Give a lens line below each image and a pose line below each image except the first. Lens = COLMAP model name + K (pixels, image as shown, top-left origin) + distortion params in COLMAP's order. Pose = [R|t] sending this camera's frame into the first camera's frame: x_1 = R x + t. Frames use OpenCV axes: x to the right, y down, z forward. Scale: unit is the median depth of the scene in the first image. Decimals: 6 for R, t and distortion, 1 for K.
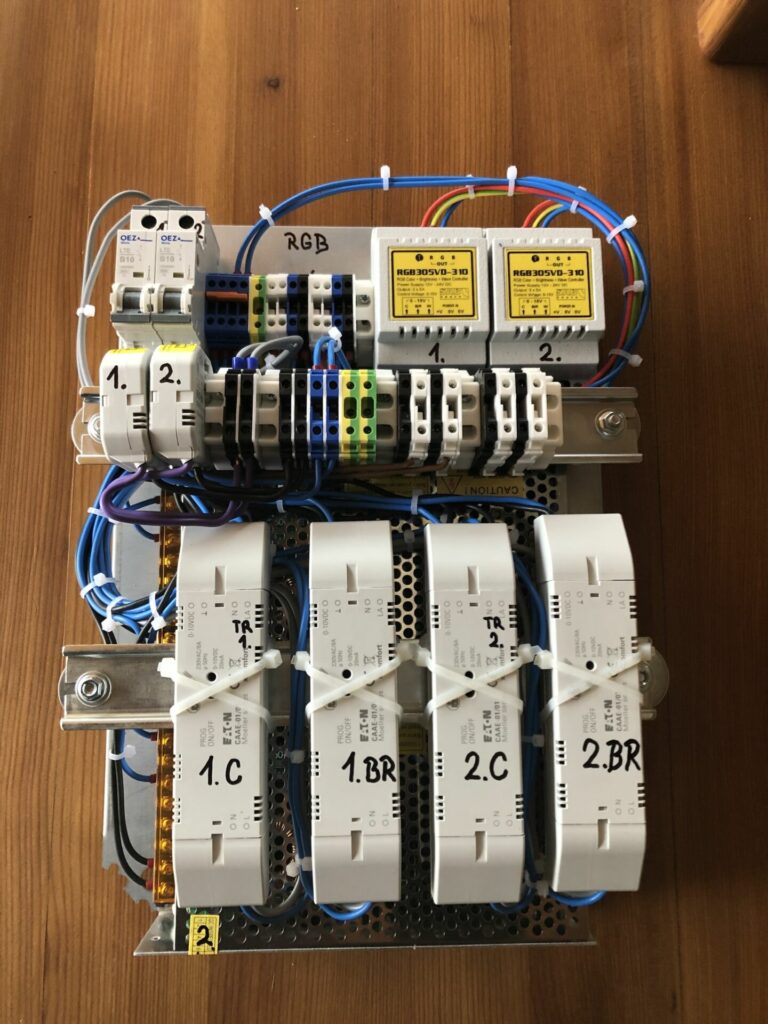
lens RADIAL K [[844.2, 0, 395.7], [0, 844.2, 534.5], [0, 0, 1]] dist [0.034499, -0.031228]
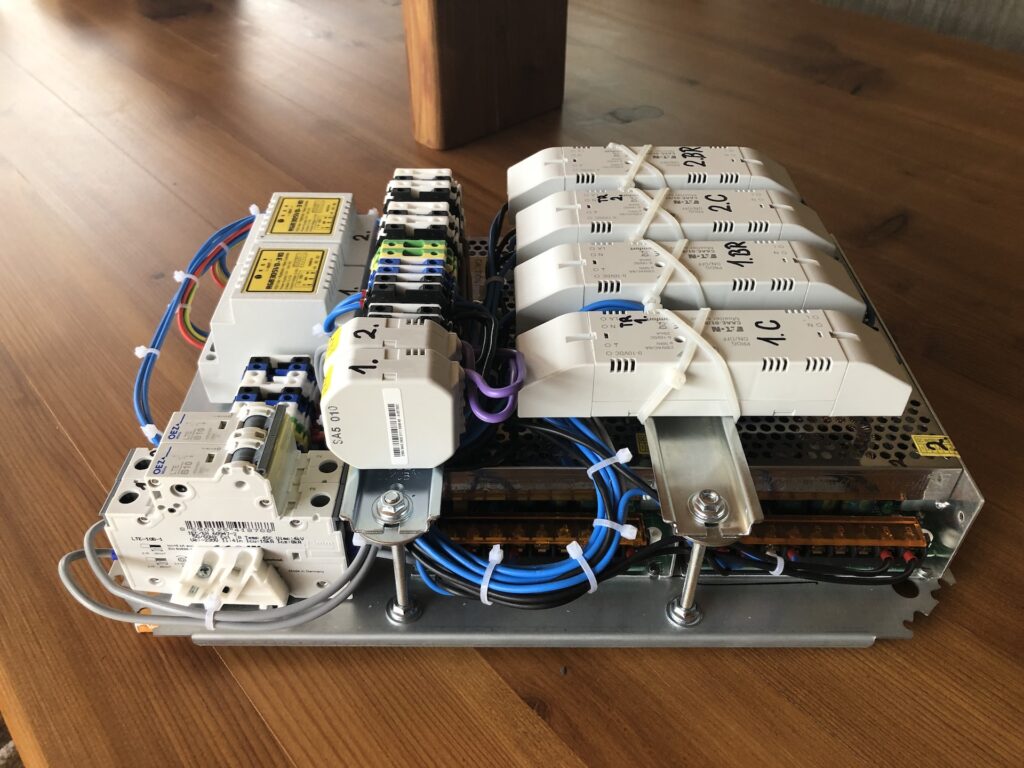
lens RADIAL K [[844.2, 0, 513.2], [0, 844.2, 388.0], [0, 0, 1]] dist [0.034499, -0.031228]
pose [[0.000111, -0.675869, 0.737022, -0.952255], [0.991455, 0.096216, 0.088084, -0.102223], [-0.130447, 0.730715, 0.670104, 0.393002]]
